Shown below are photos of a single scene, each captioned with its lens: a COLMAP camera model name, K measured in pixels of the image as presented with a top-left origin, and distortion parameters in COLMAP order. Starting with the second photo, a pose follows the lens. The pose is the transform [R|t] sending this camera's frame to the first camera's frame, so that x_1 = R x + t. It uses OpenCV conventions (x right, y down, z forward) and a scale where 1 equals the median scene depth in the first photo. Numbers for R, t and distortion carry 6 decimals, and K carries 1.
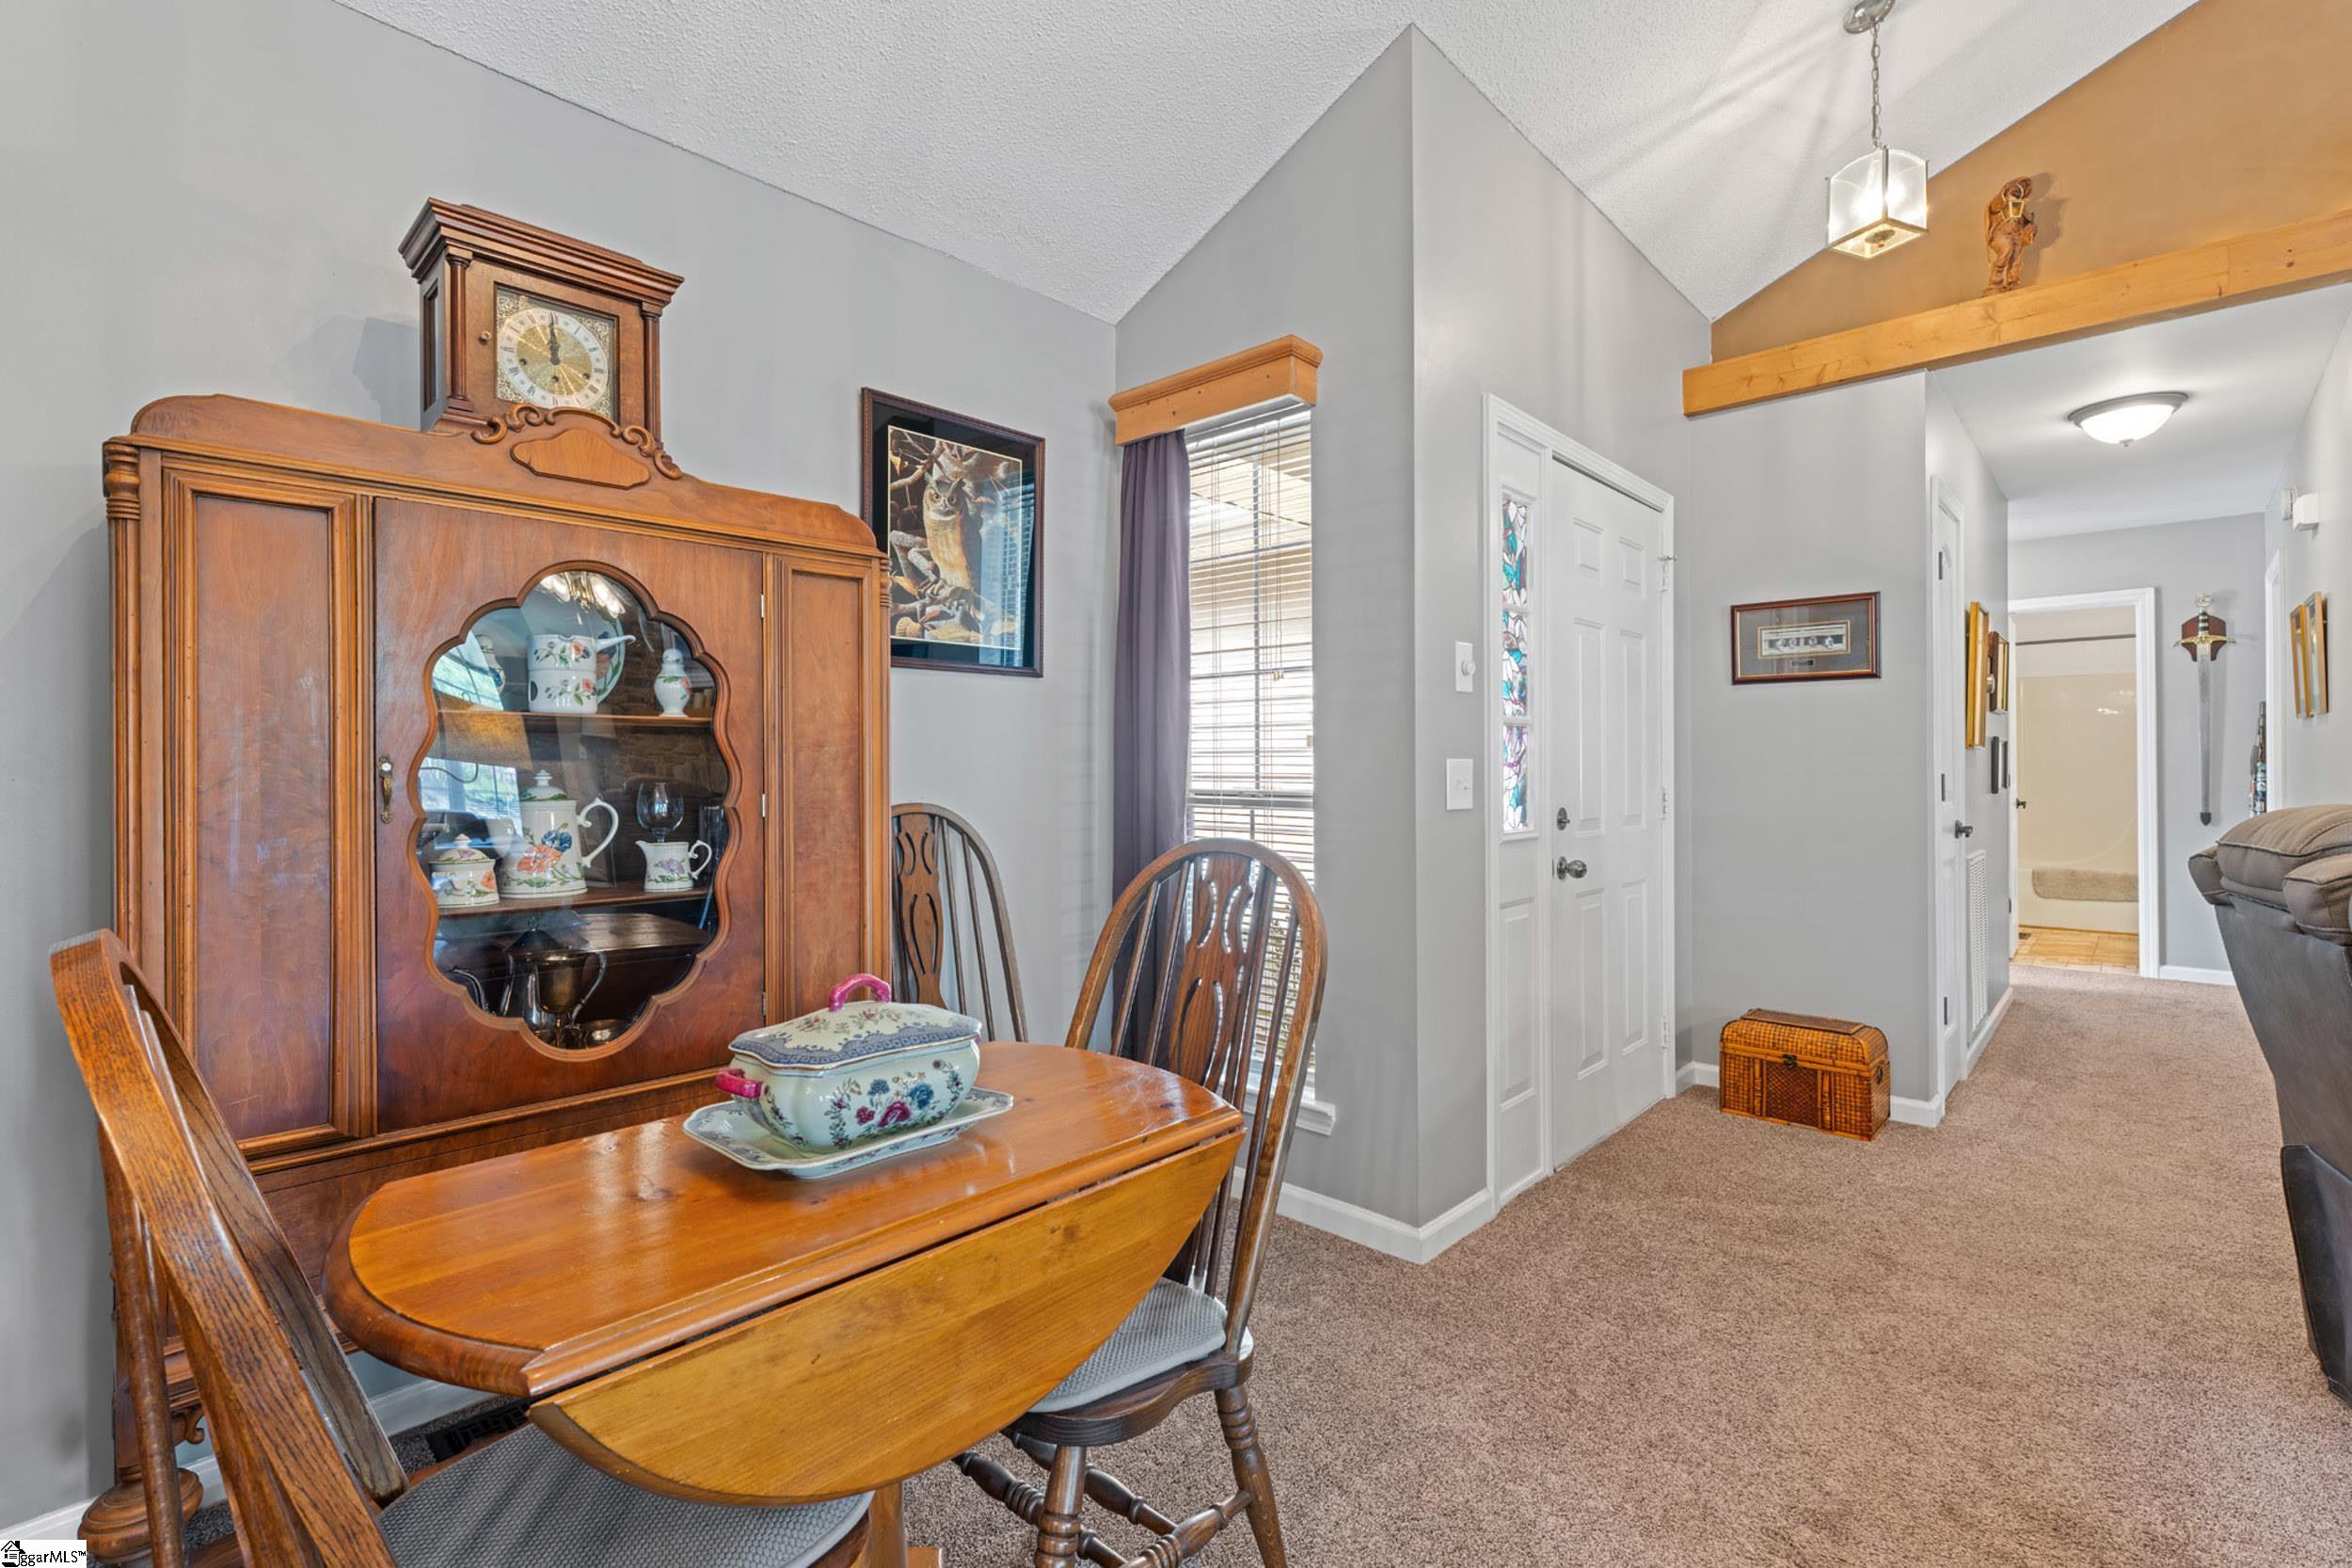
lens RADIAL K [[1062.7, 0, 1173.8], [0, 1062.7, 767.4], [0, 0, 1]] dist [-0.002094, -0.000494]
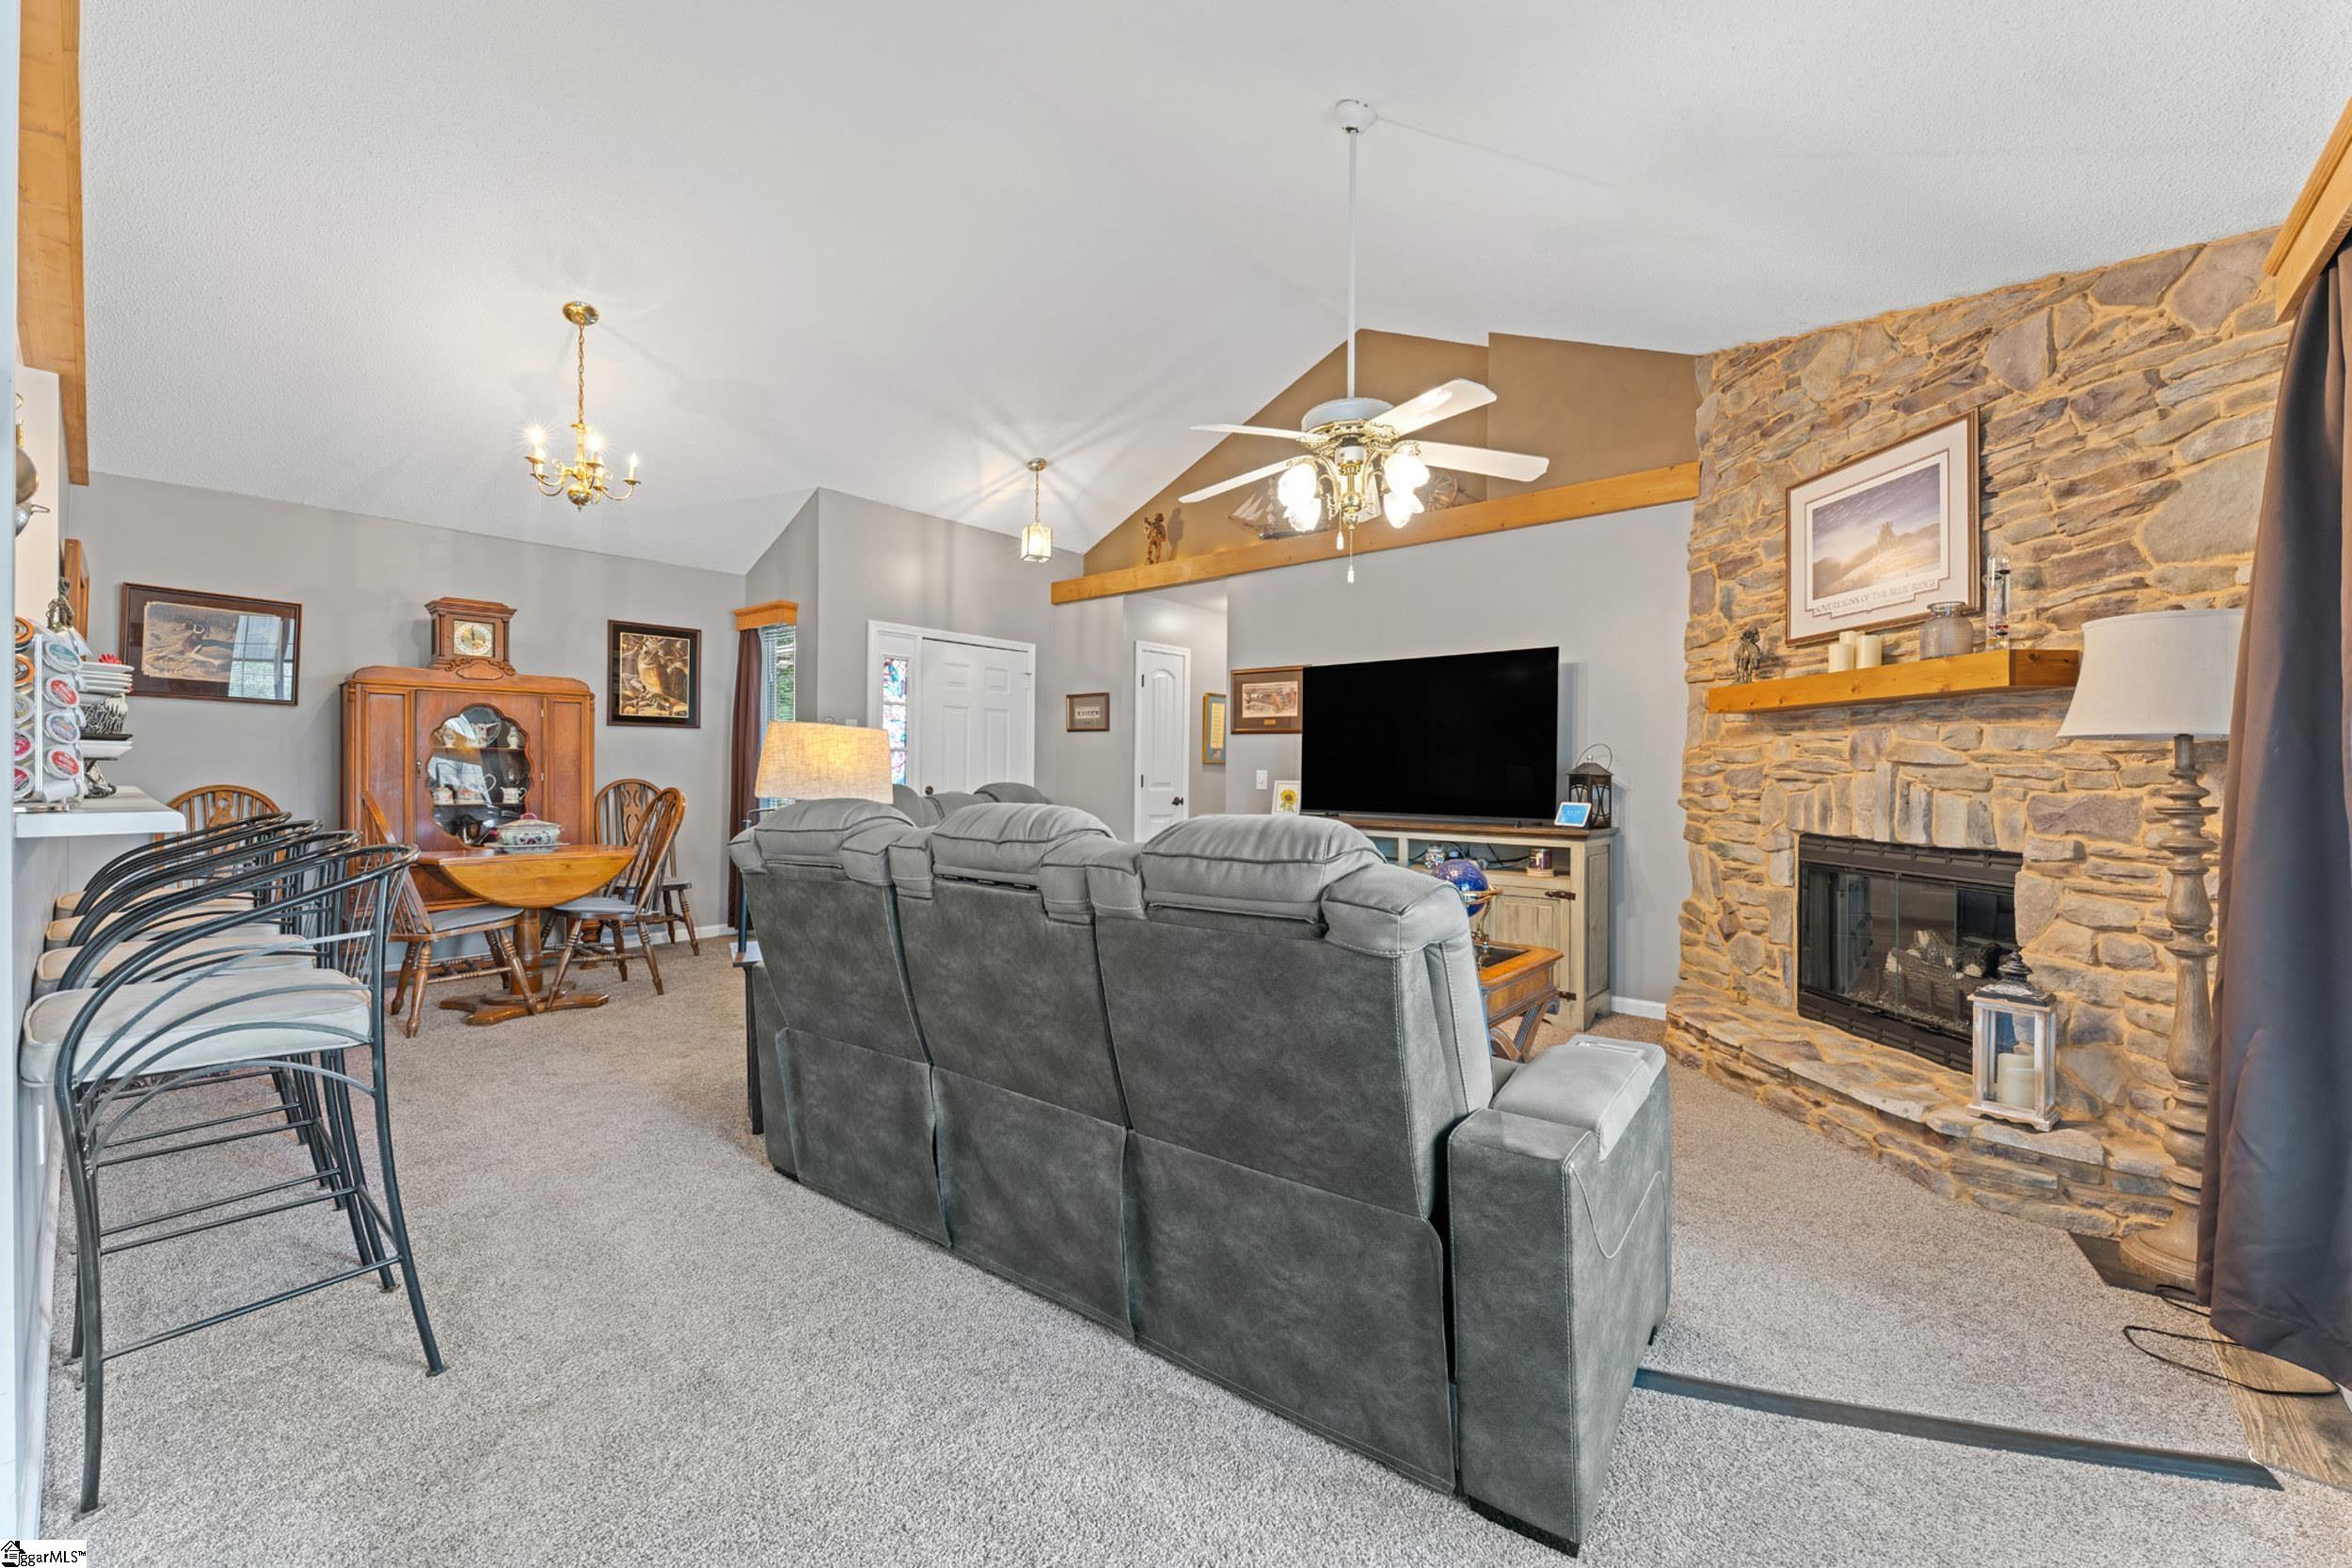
lens RADIAL K [[938.0, 0, 1172.8], [0, 938.0, 777.7], [0, 0, 1]] dist [-0.000878, -0.000024]
pose [[0.999316, 0.015951, 0.033370, 1.047813], [-0.016368, 0.999791, 0.012270, -0.019605], [-0.033168, -0.012808, 0.999368, -1.388997]]
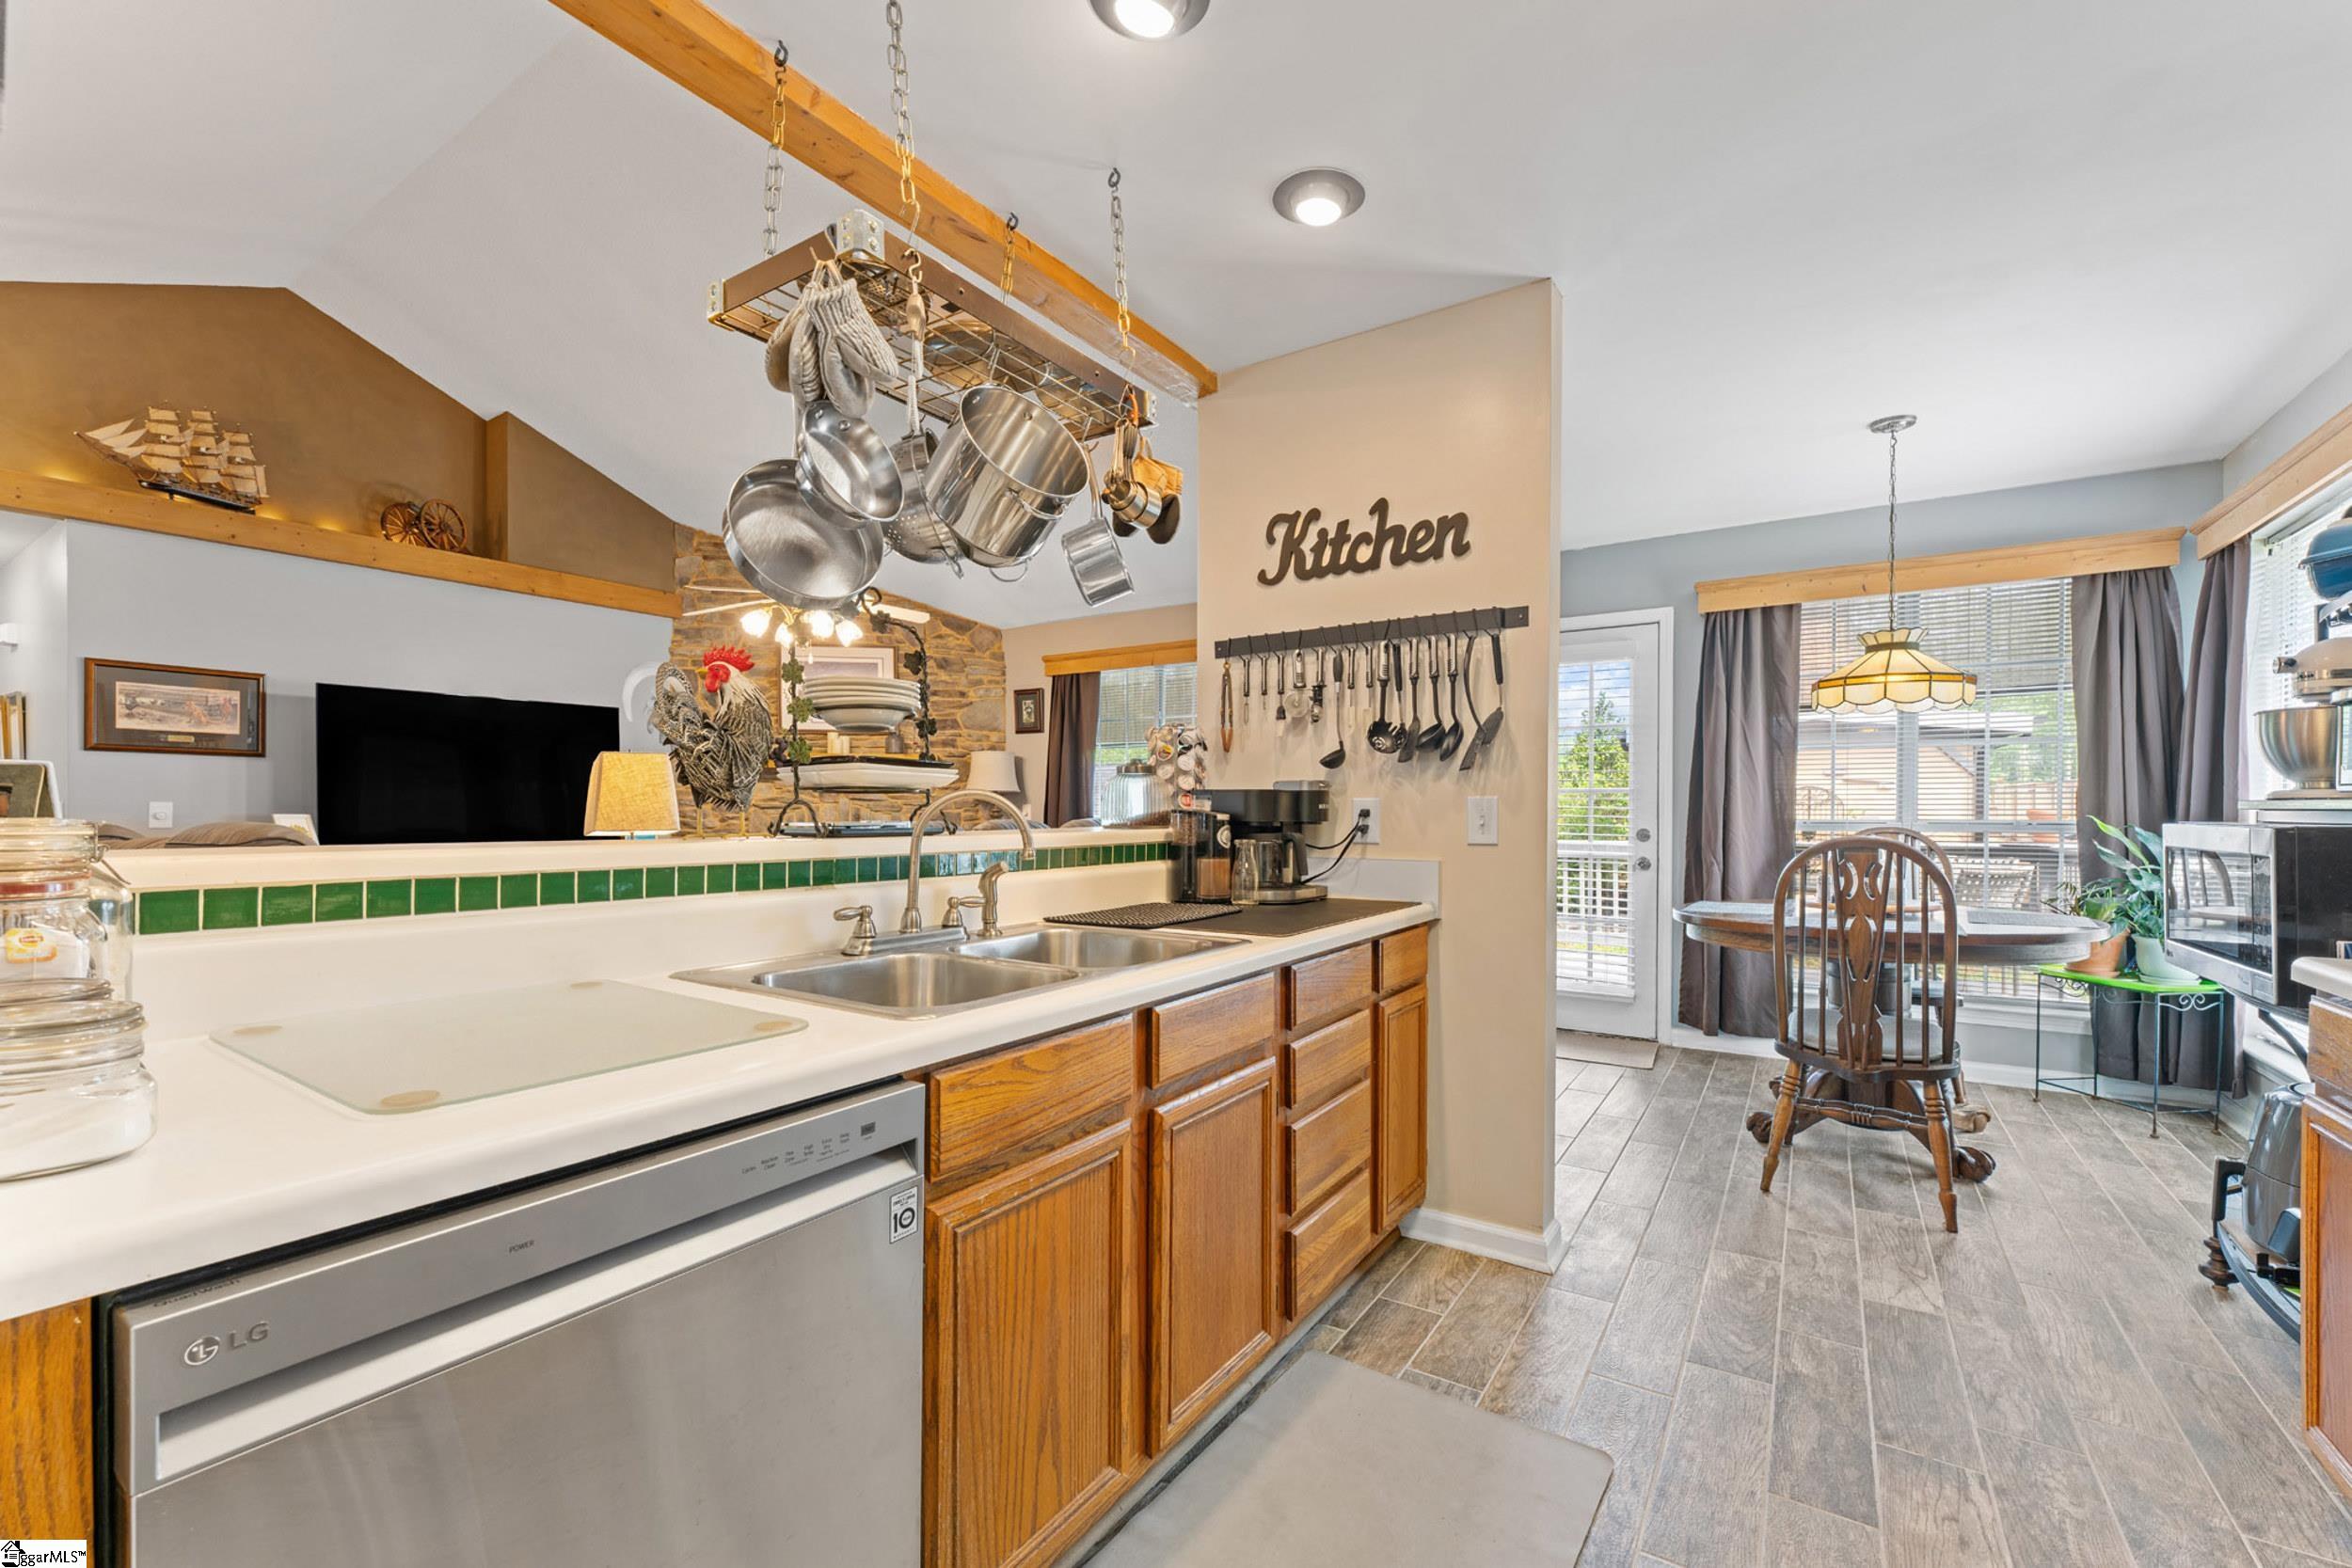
lens RADIAL K [[968.8, 0, 1185.7], [0, 968.8, 818.9], [0, 0, 1]] dist [0.001423, 0.000073]
pose [[-0.172021, -0.002972, 0.985089, -0.830628], [-0.004188, 0.999989, 0.002286, 0.006859], [-0.985084, -0.003732, -0.172031, -0.580263]]
